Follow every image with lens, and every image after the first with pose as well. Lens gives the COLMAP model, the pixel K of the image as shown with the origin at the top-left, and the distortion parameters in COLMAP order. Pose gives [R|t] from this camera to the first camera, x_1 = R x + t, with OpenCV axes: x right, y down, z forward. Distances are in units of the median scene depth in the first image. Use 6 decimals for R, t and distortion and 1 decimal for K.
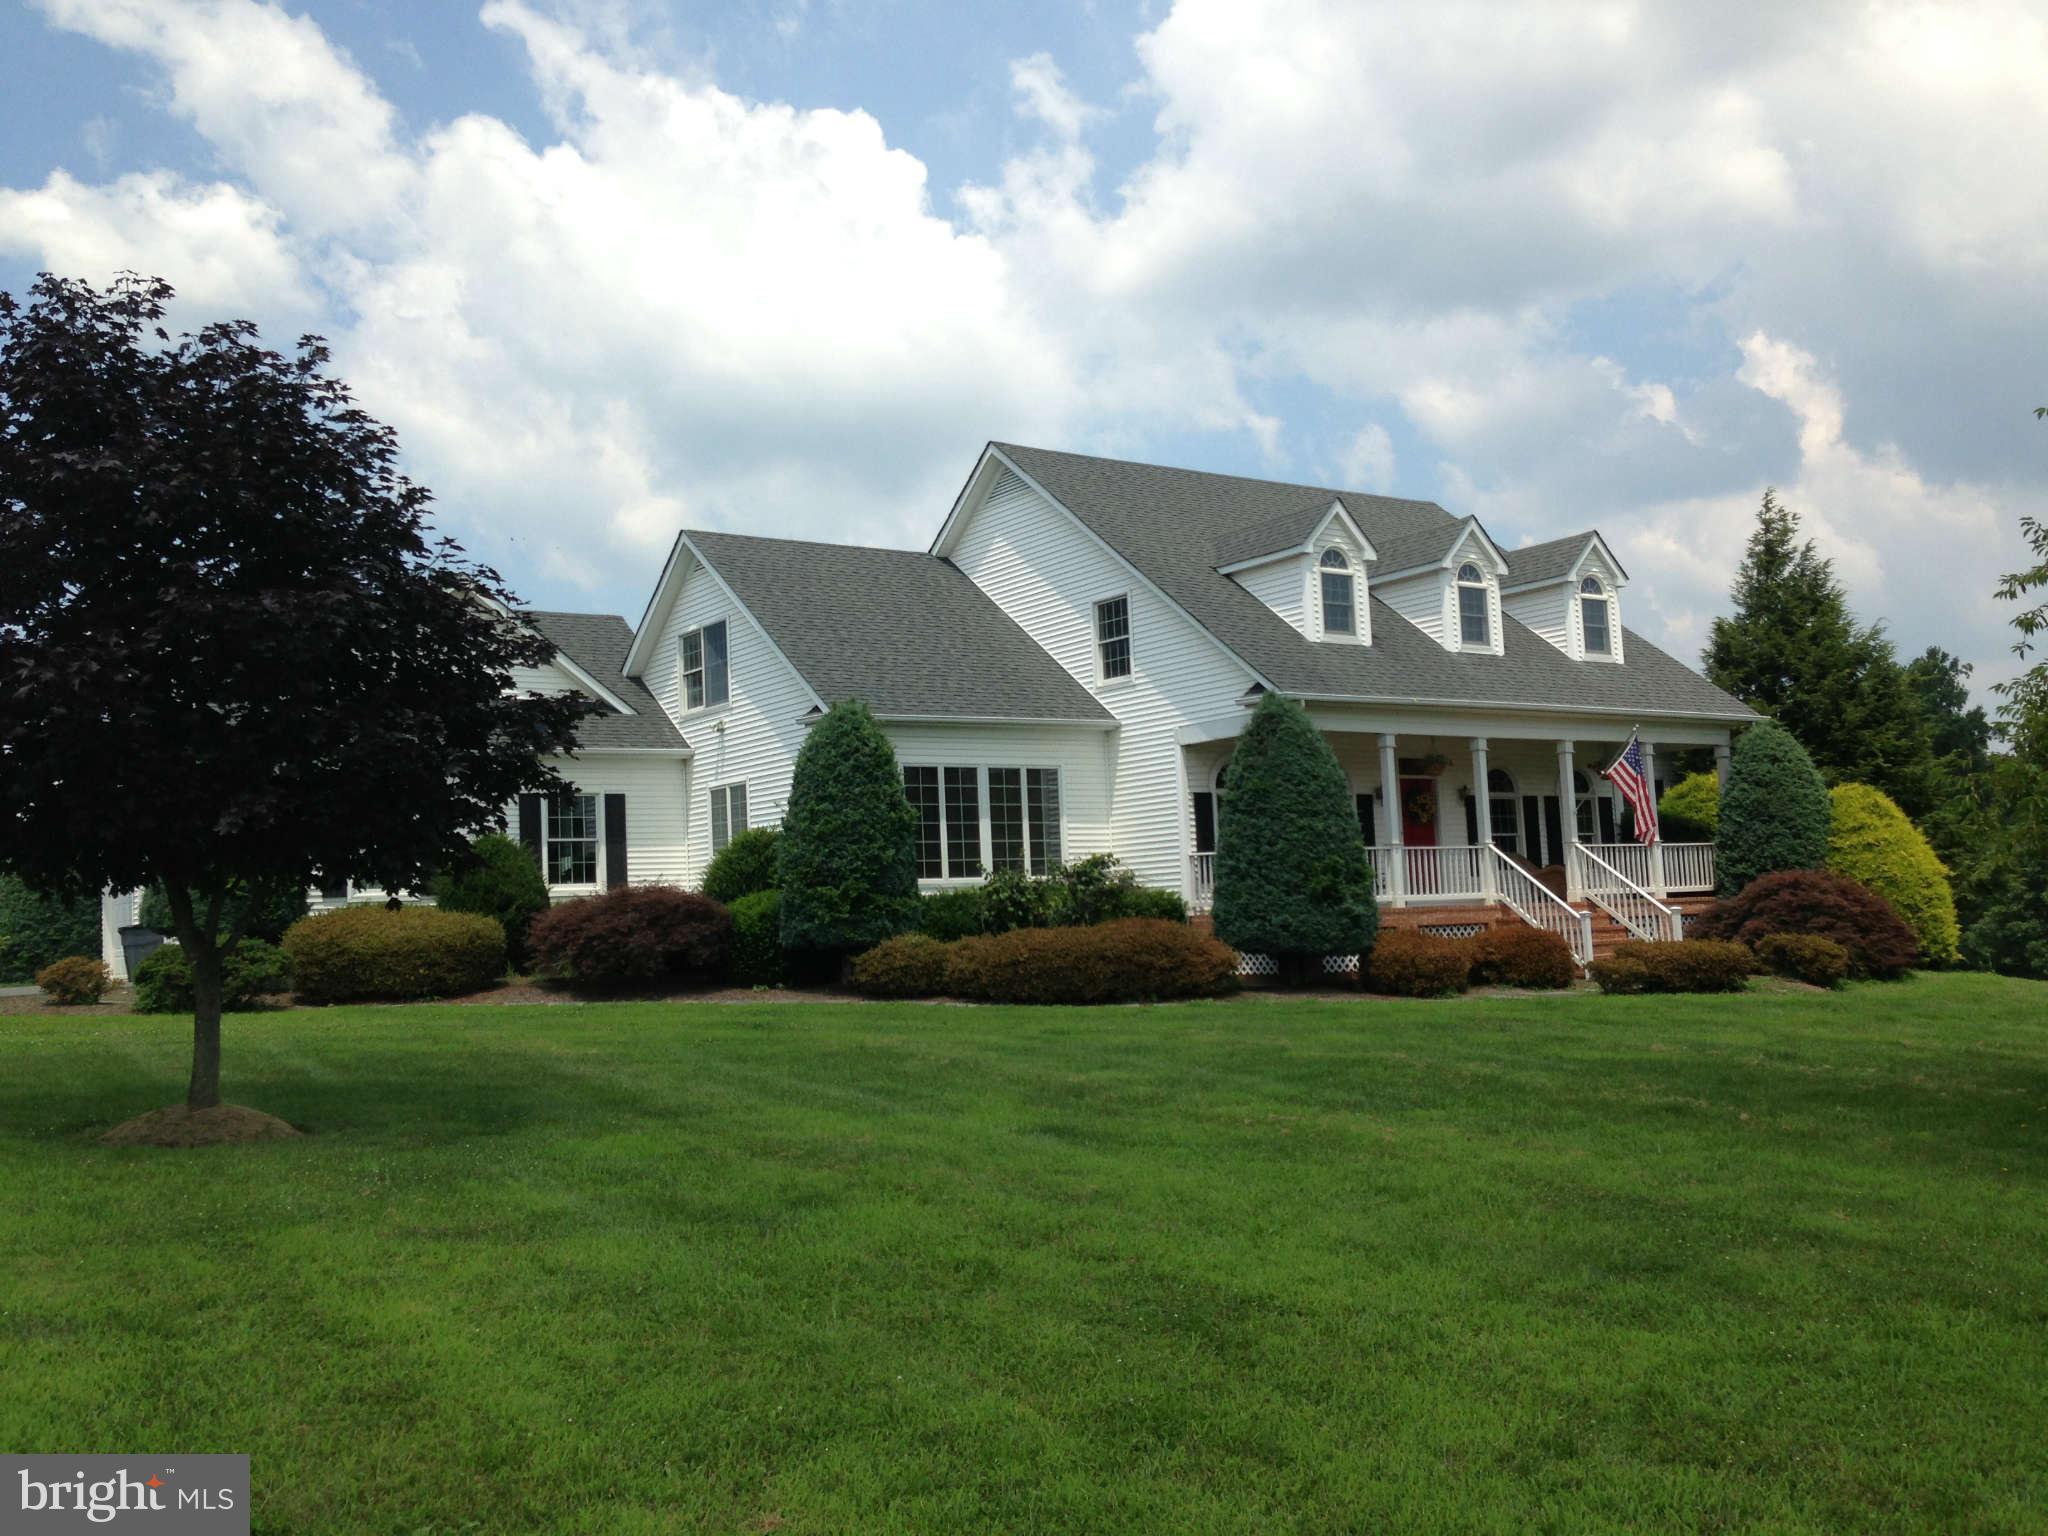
lens RADIAL K [[1844.0, 0, 1013.8], [0, 1844.0, 764.8], [0, 0, 1]] dist [0.040570, -0.049966]
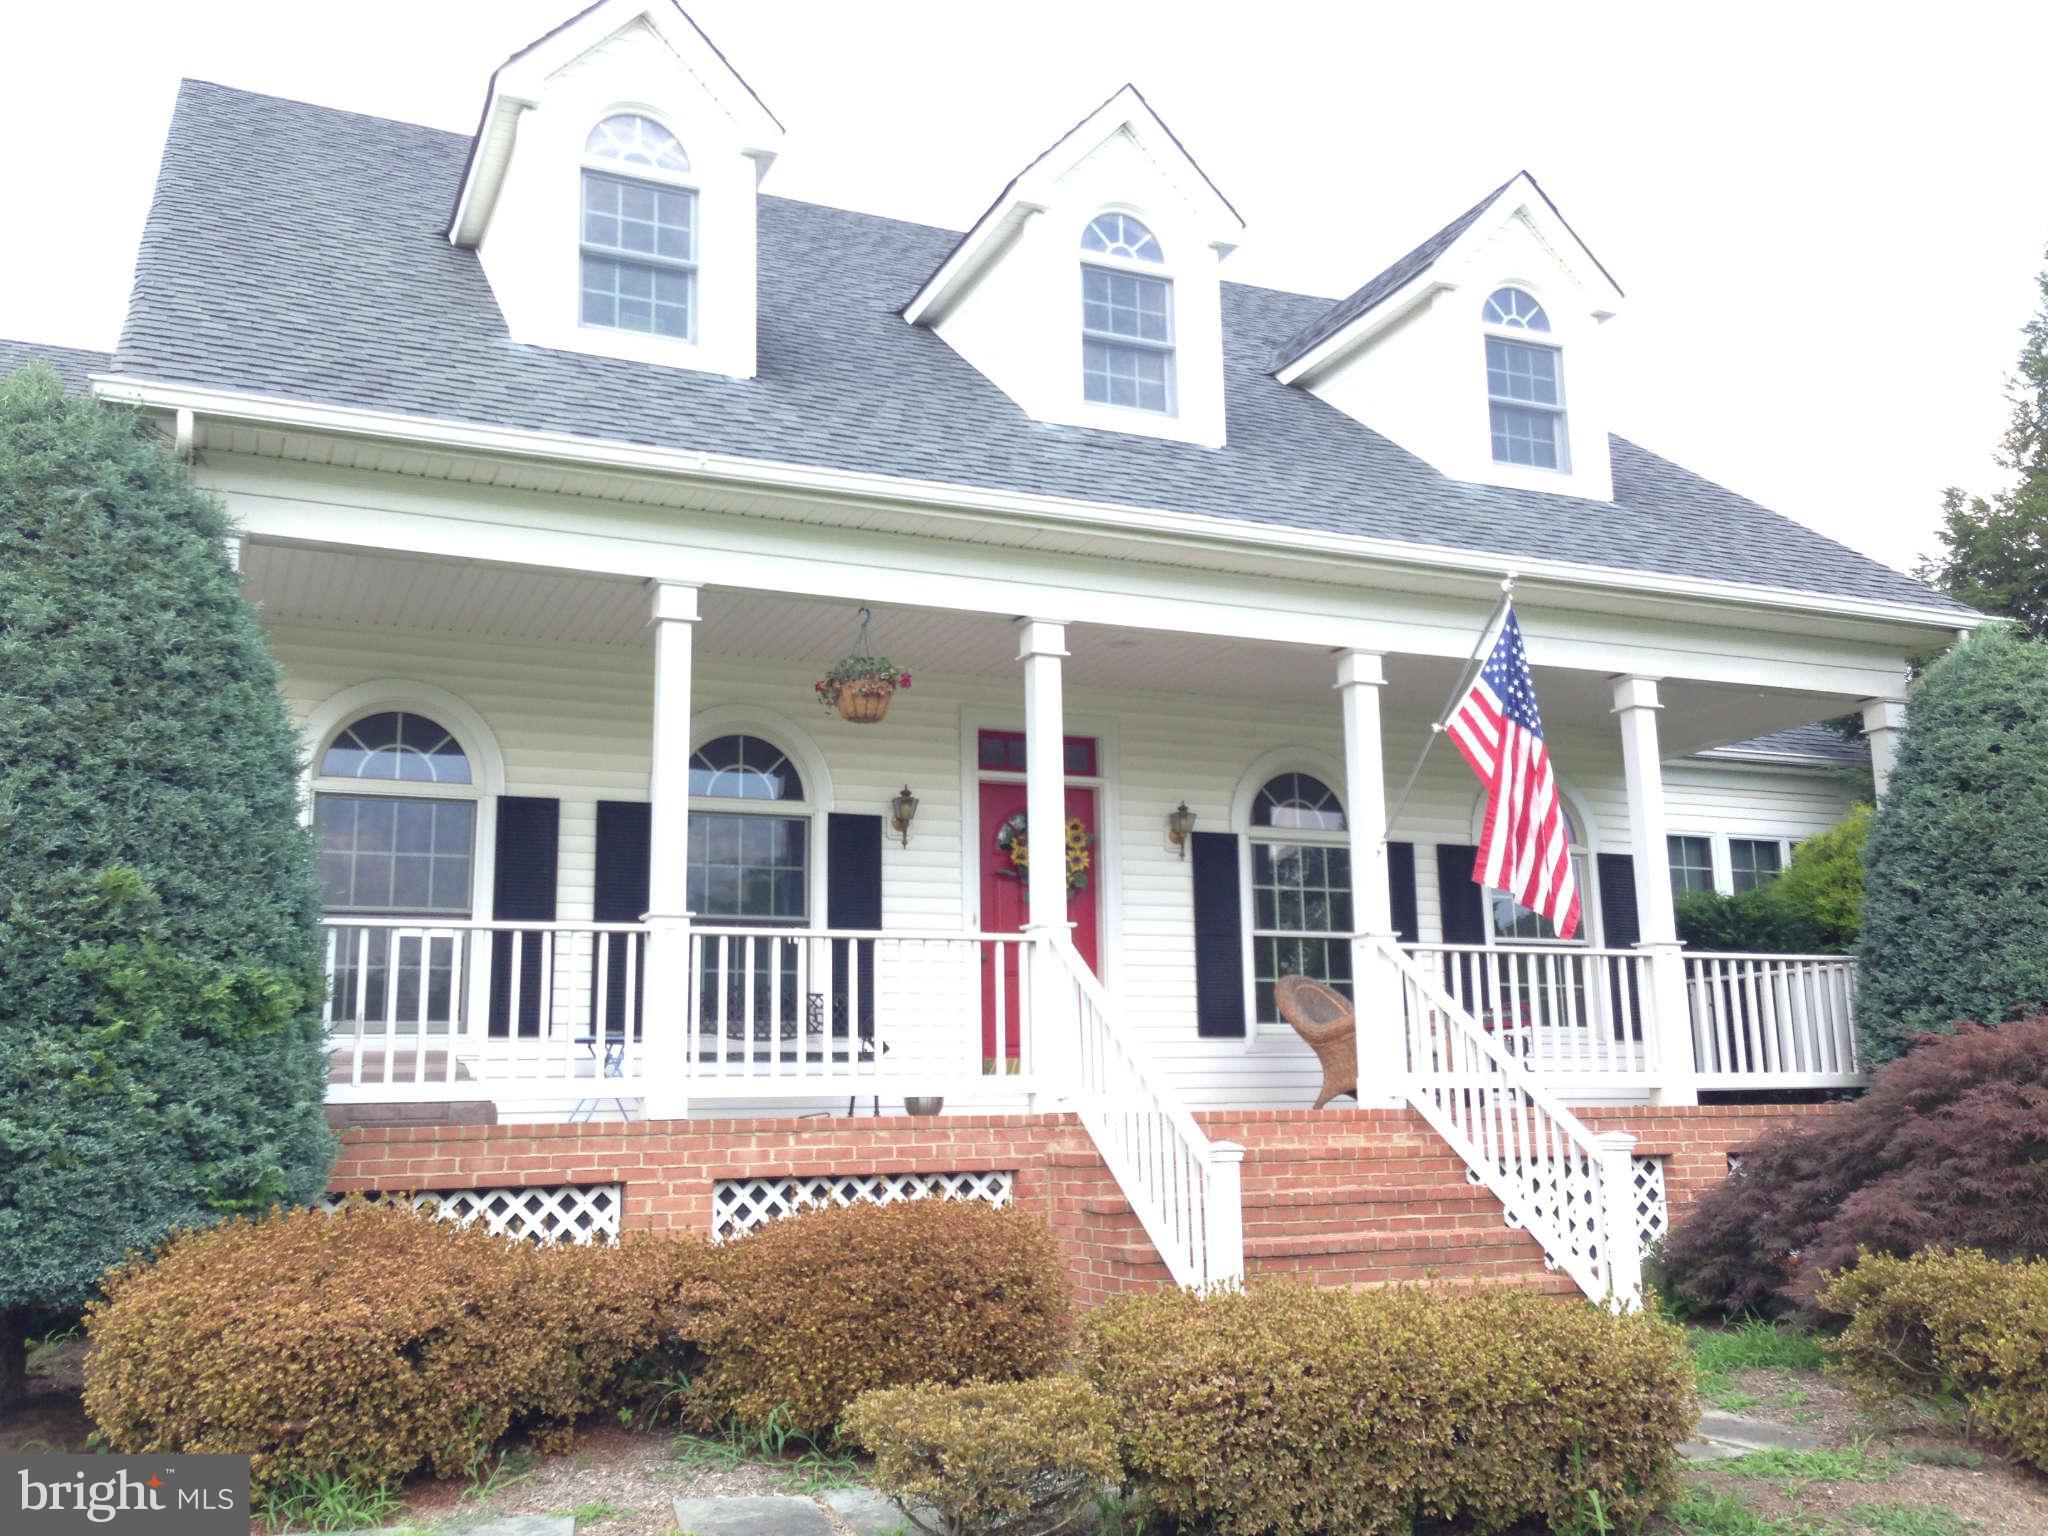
lens RADIAL K [[1844.0, 0, 1037.4], [0, 1844.0, 770.5], [0, 0, 1]] dist [0.040570, -0.049966]
pose [[0.979990, -0.011344, -0.198725, 0.300990], [-0.008687, 0.994986, -0.099635, 0.044795], [0.198859, 0.099368, 0.974977, 0.624932]]
